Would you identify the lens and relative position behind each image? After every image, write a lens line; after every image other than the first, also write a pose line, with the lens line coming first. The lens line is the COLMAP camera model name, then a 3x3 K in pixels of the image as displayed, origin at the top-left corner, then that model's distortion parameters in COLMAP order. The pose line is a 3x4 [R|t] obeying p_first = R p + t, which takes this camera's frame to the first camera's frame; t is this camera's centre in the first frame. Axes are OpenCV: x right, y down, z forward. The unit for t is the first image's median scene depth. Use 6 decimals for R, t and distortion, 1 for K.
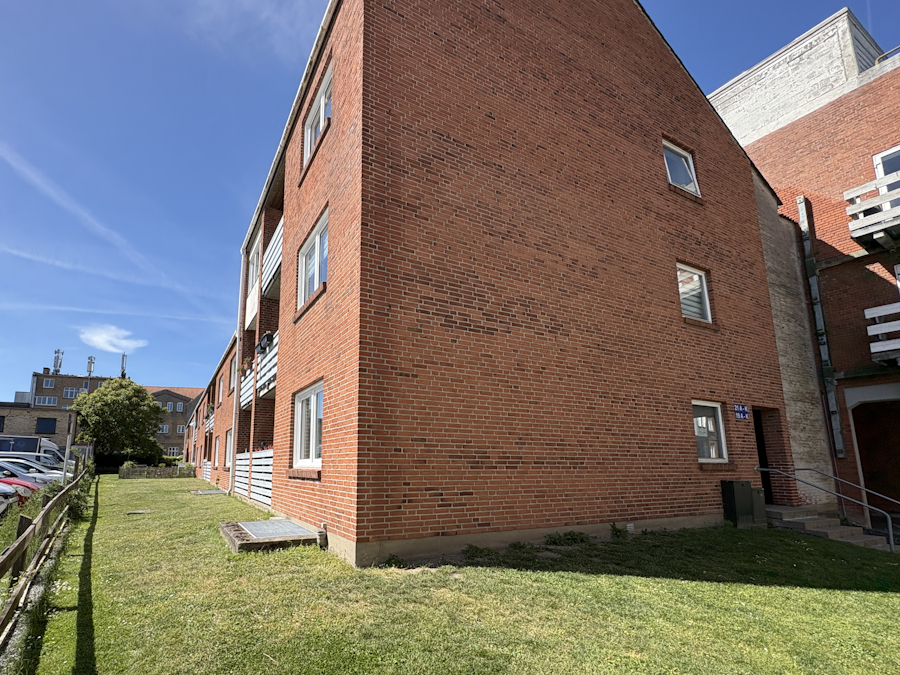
lens RADIAL K [[372.0, 0, 329.7], [0, 372.0, 342.4], [0, 0, 1]] dist [-0.000110, 0.000128]
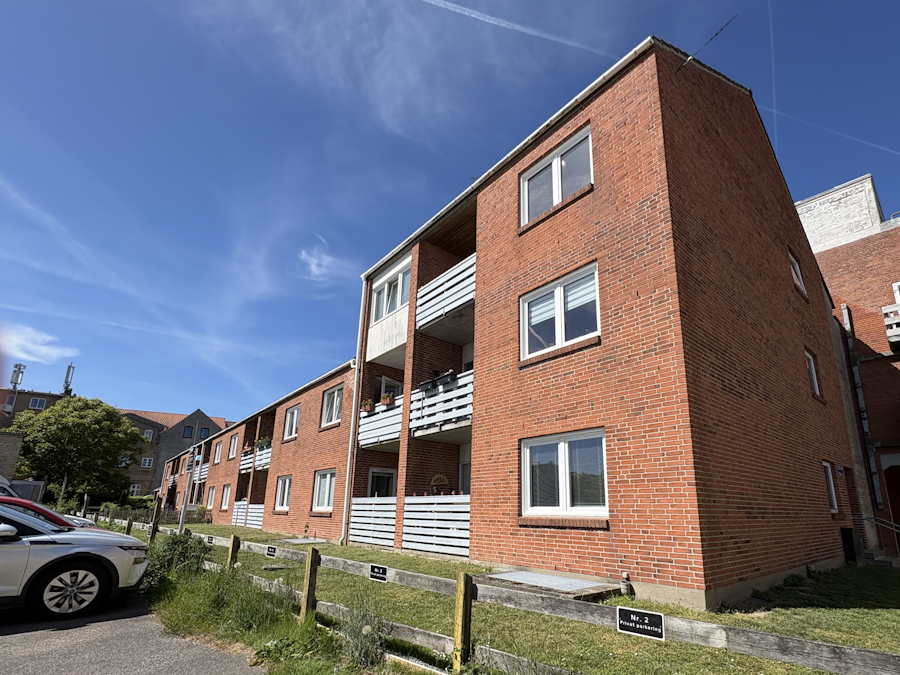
lens RADIAL K [[390.4, 0, 401.4], [0, 390.4, 350.9], [0, 0, 1]] dist [-0.002875, 0.000090]
pose [[0.968386, 0.100988, 0.228102, -0.555871], [-0.086207, 0.993534, -0.073885, 0.007076], [-0.234088, 0.051886, 0.970830, 0.044042]]
